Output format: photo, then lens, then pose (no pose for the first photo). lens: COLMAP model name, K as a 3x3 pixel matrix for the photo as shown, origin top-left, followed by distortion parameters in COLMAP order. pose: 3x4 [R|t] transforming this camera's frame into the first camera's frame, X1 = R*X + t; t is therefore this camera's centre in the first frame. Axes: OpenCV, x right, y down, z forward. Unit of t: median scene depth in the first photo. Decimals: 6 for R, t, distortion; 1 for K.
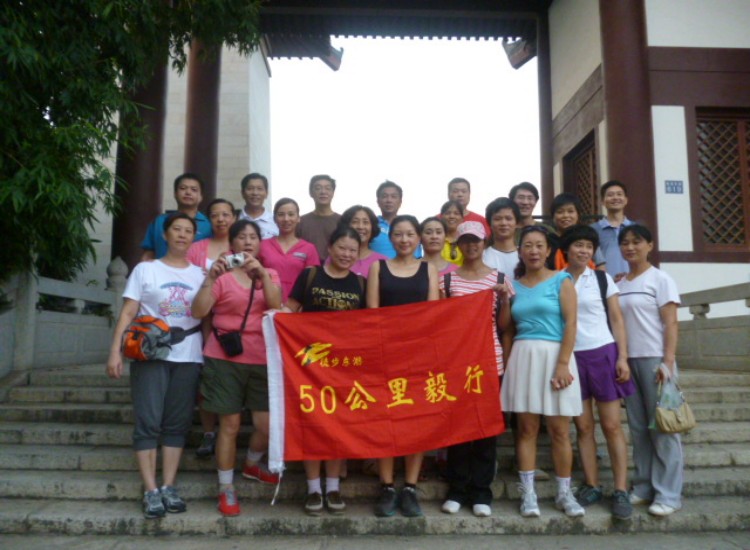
lens RADIAL K [[640.8, 0, 375.0], [0, 640.8, 275.0], [0, 0, 1]] dist [-0.015775, -0.000376]
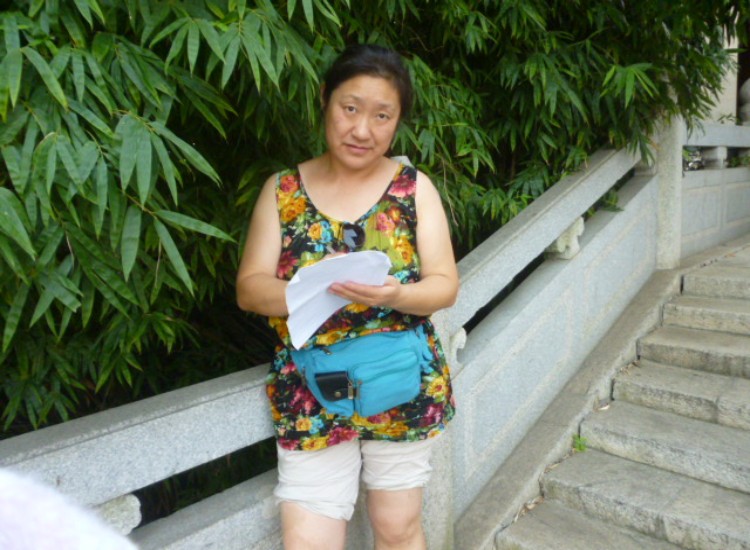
lens RADIAL K [[640.8, 0, 375.0], [0, 640.8, 275.0], [0, 0, 1]] dist [-0.015775, -0.000376]
pose [[0.711891, 0.072503, -0.698538, -0.157748], [0.120414, 0.967326, 0.223116, -0.014683], [0.691890, -0.242948, 0.679900, 0.173568]]
